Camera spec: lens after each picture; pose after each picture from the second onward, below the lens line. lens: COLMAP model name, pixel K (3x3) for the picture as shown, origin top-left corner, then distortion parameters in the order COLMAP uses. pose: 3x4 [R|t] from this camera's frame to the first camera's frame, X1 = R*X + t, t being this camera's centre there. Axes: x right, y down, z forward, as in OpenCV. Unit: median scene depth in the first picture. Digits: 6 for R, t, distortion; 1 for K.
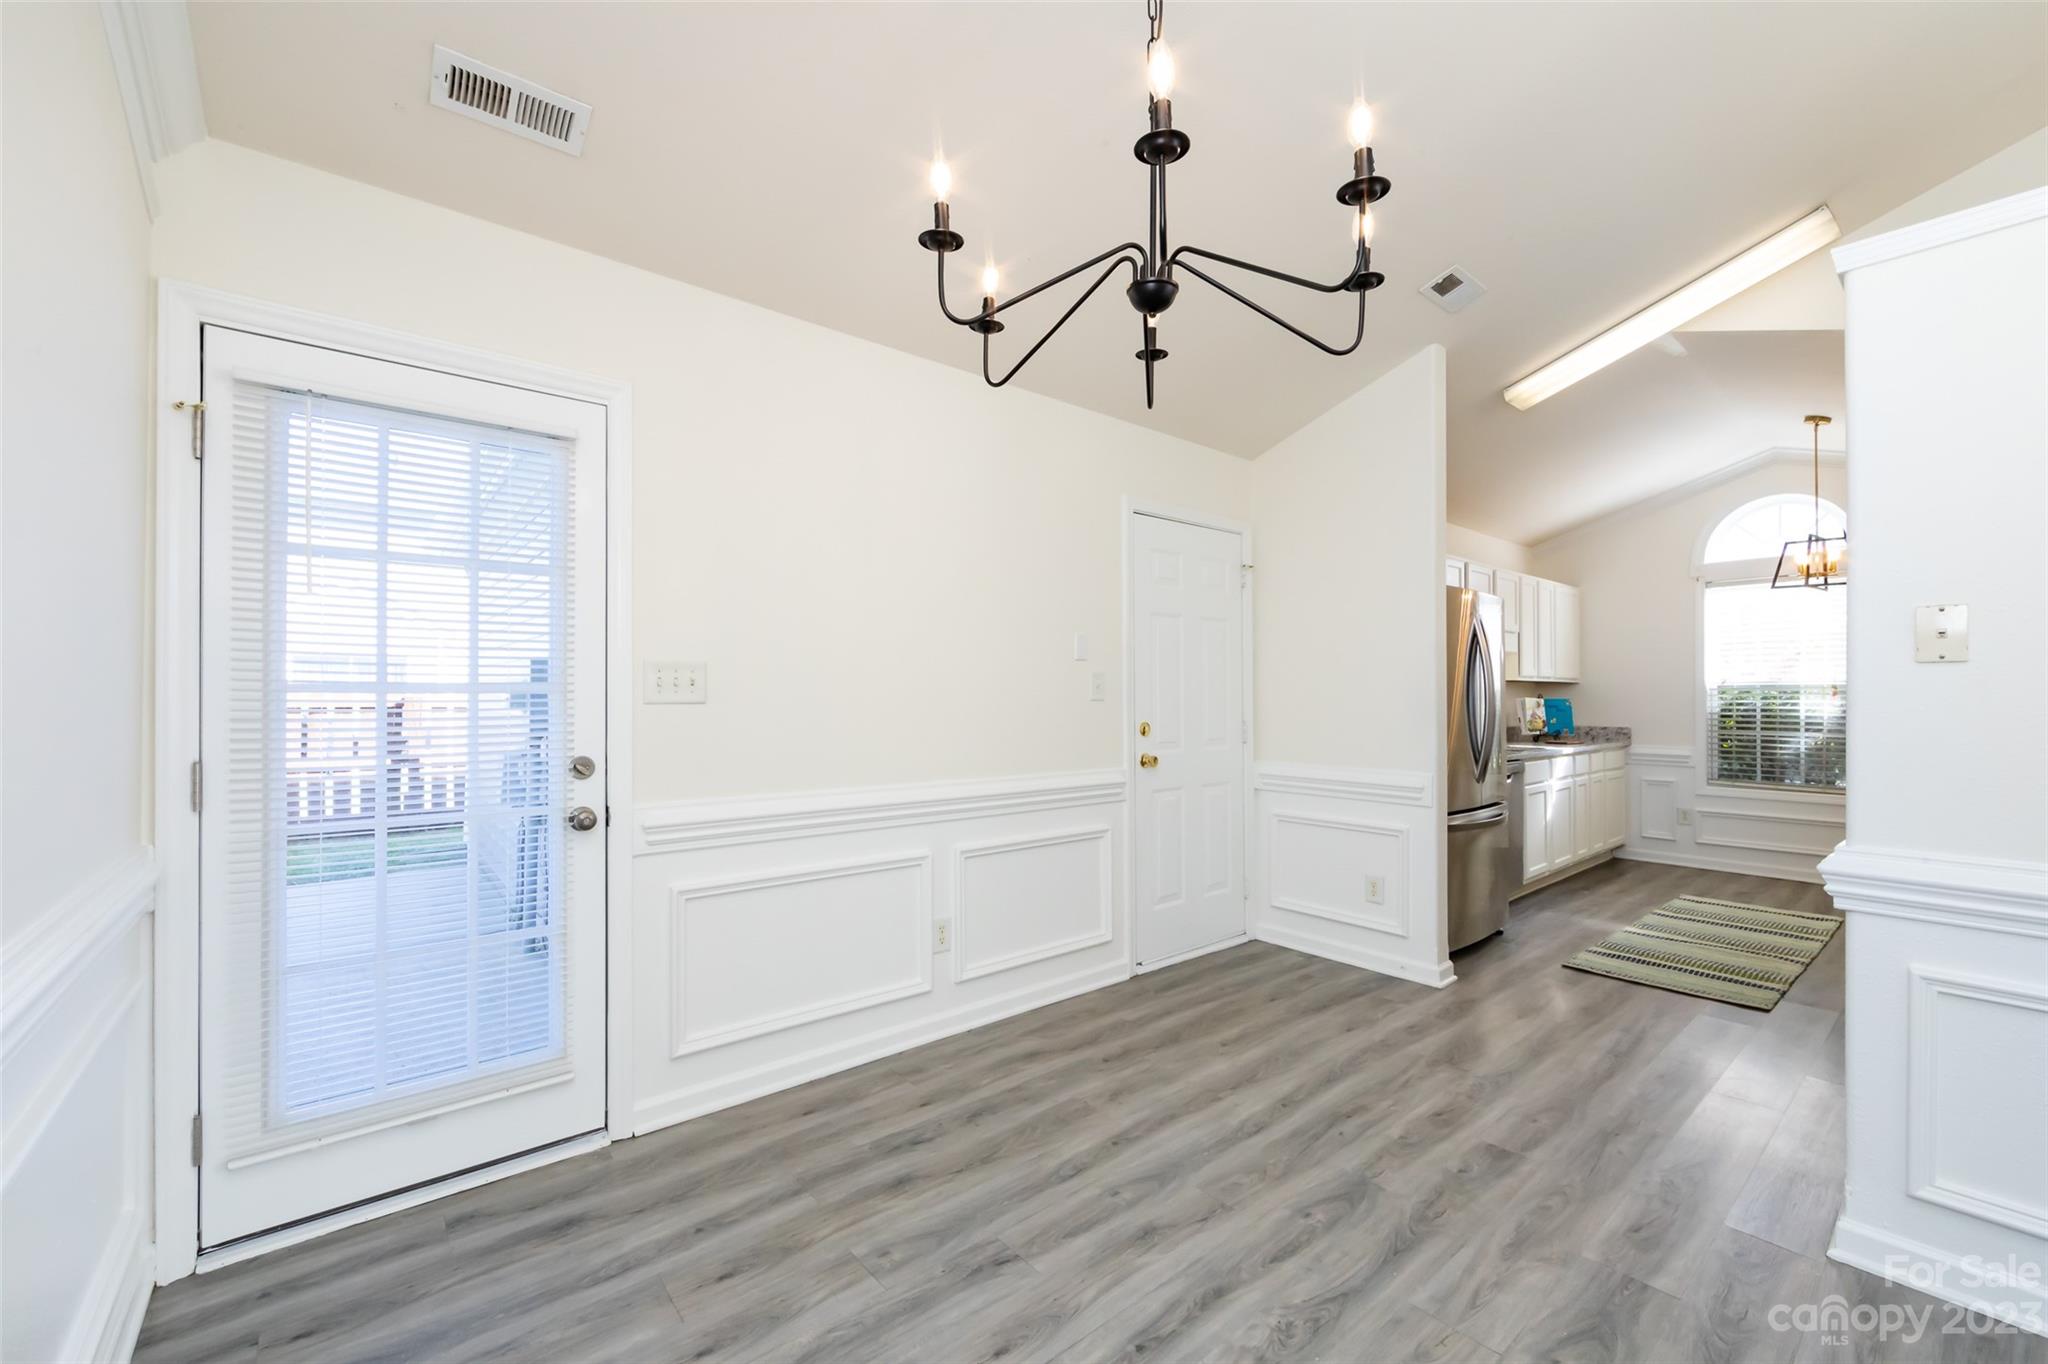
lens RADIAL K [[812.0, 0, 1024.8], [0, 812.0, 696.6], [0, 0, 1]] dist [-0.001669, -0.000752]
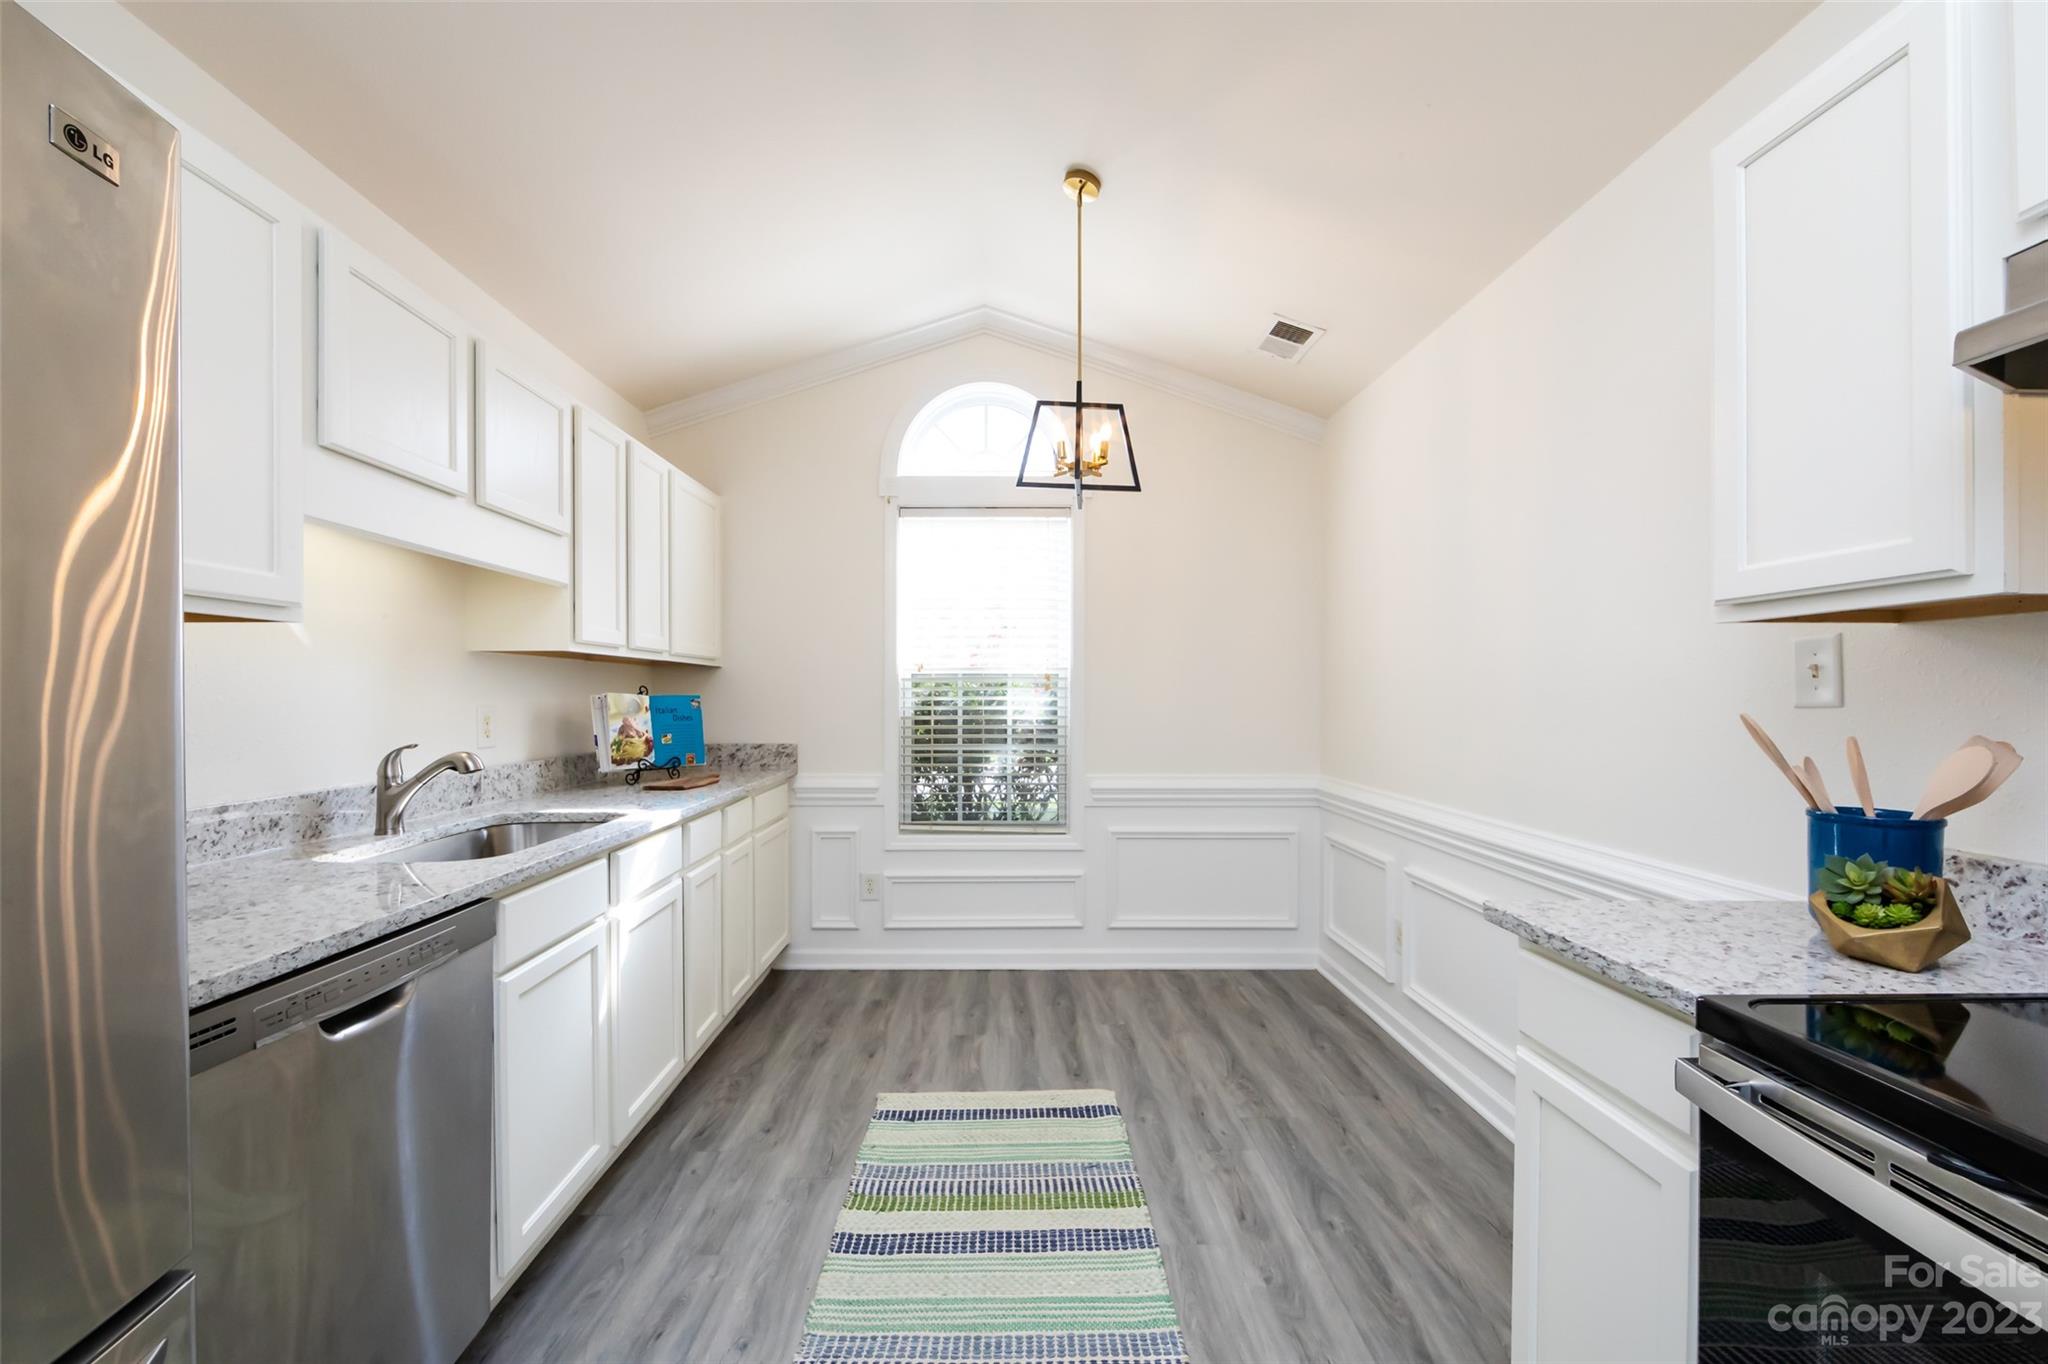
lens RADIAL K [[812.0, 0, 1007.1], [0, 812.0, 686.7], [0, 0, 1]] dist [-0.001669, -0.000752]
pose [[0.631764, 0.009586, 0.775102, 0.416981], [-0.000818, 0.999931, -0.011700, 0.003901], [-0.775161, 0.006757, 0.631728, 0.550739]]
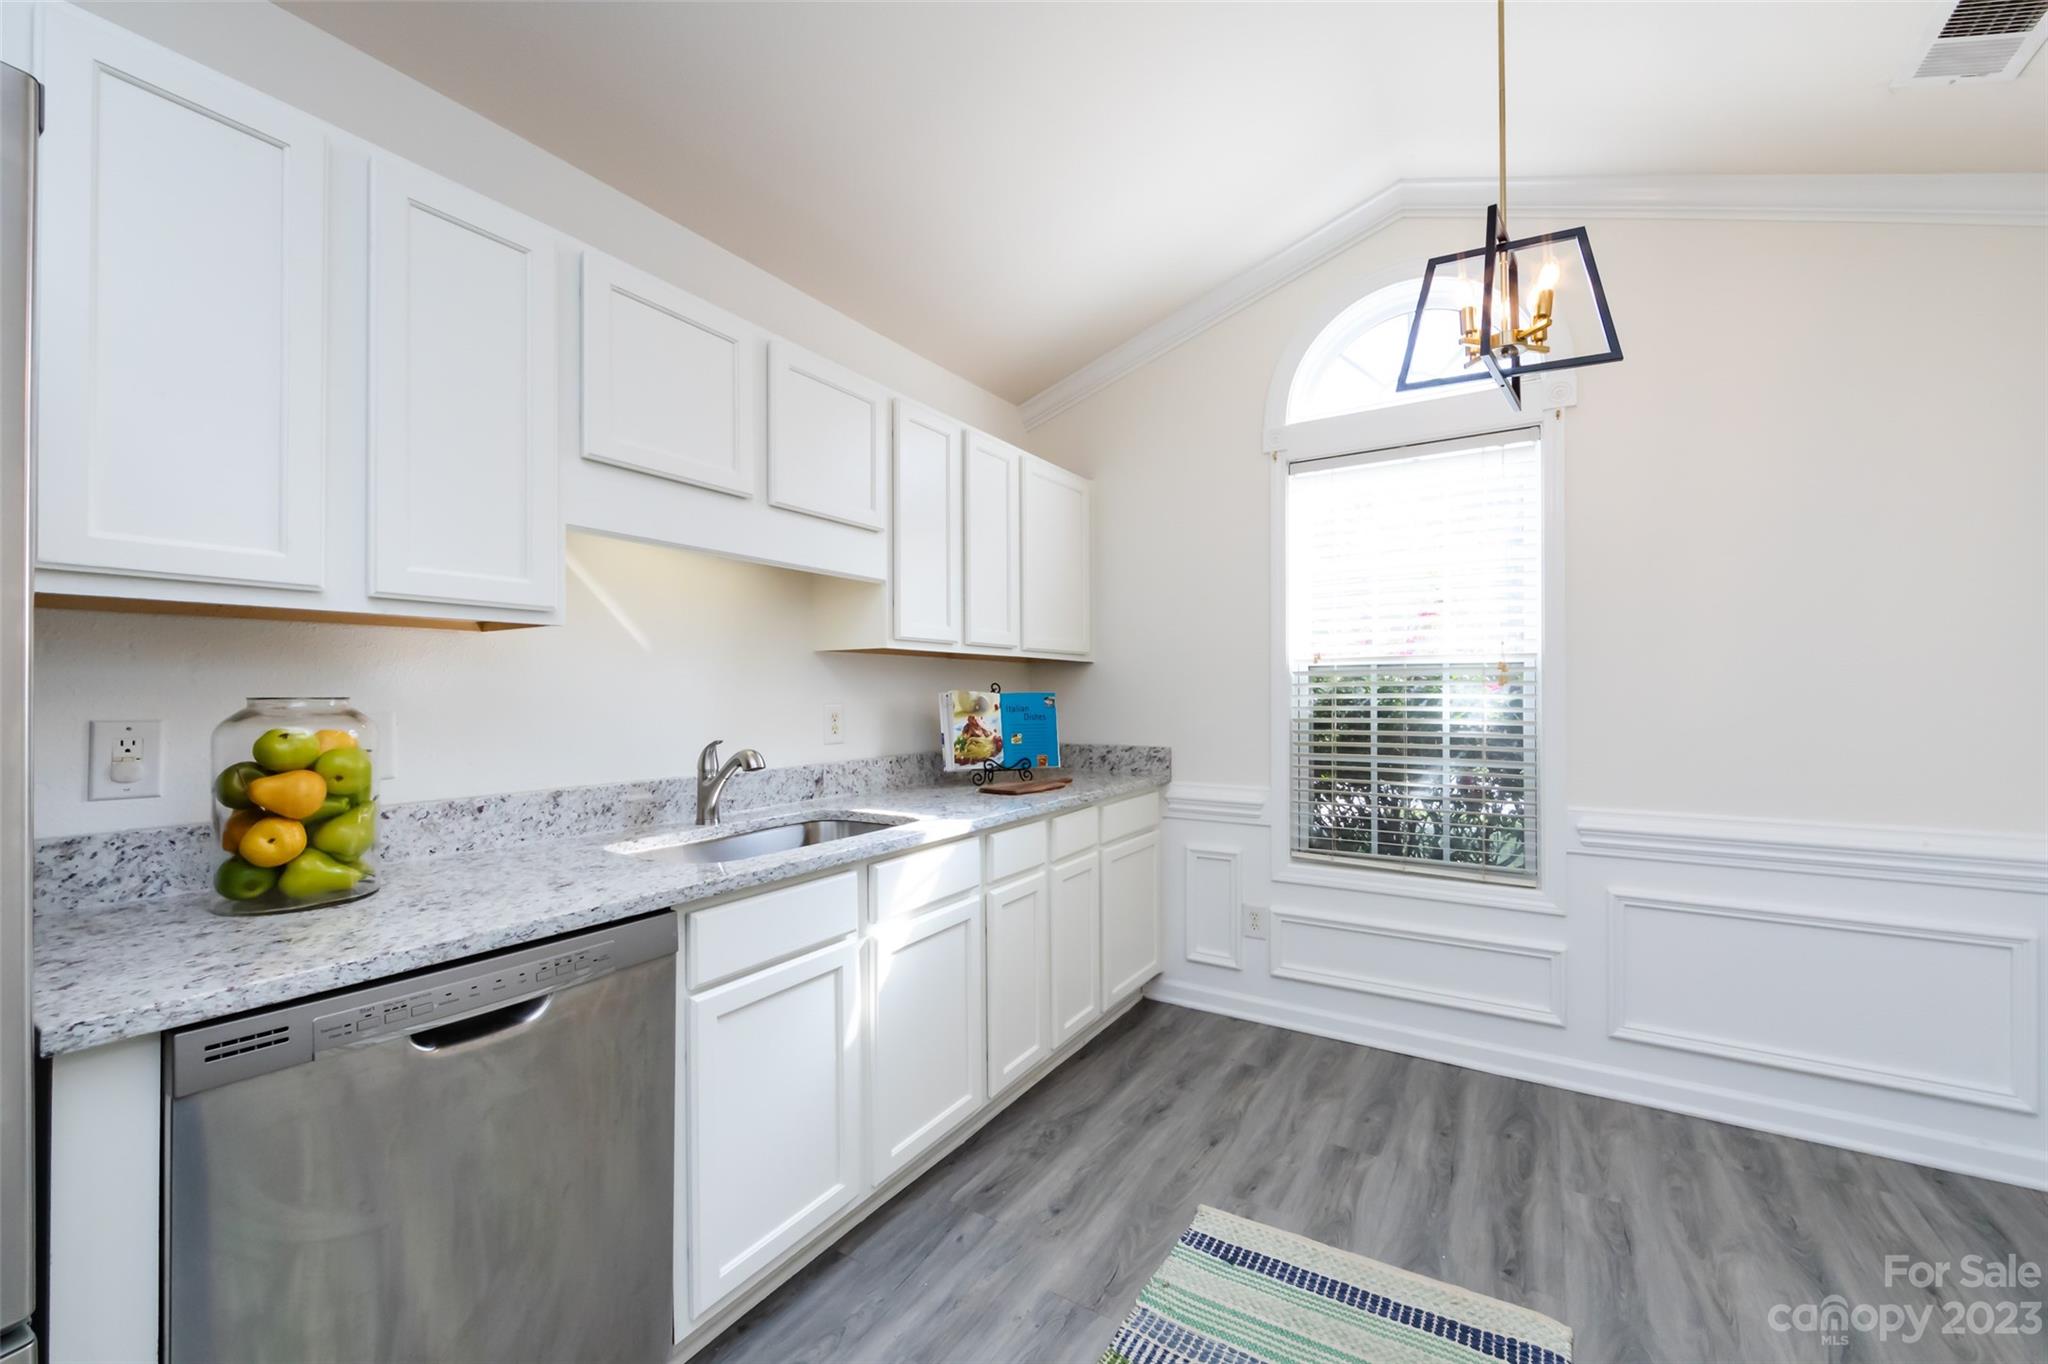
lens RADIAL K [[812.0, 0, 1004.0], [0, 812.0, 683.4], [0, 0, 1]] dist [-0.001669, -0.000752]
pose [[0.952849, 0.003112, 0.303430, 0.523733], [0.000512, 0.999929, -0.011864, 0.003554], [-0.303446, 0.011460, 0.952780, 0.578464]]
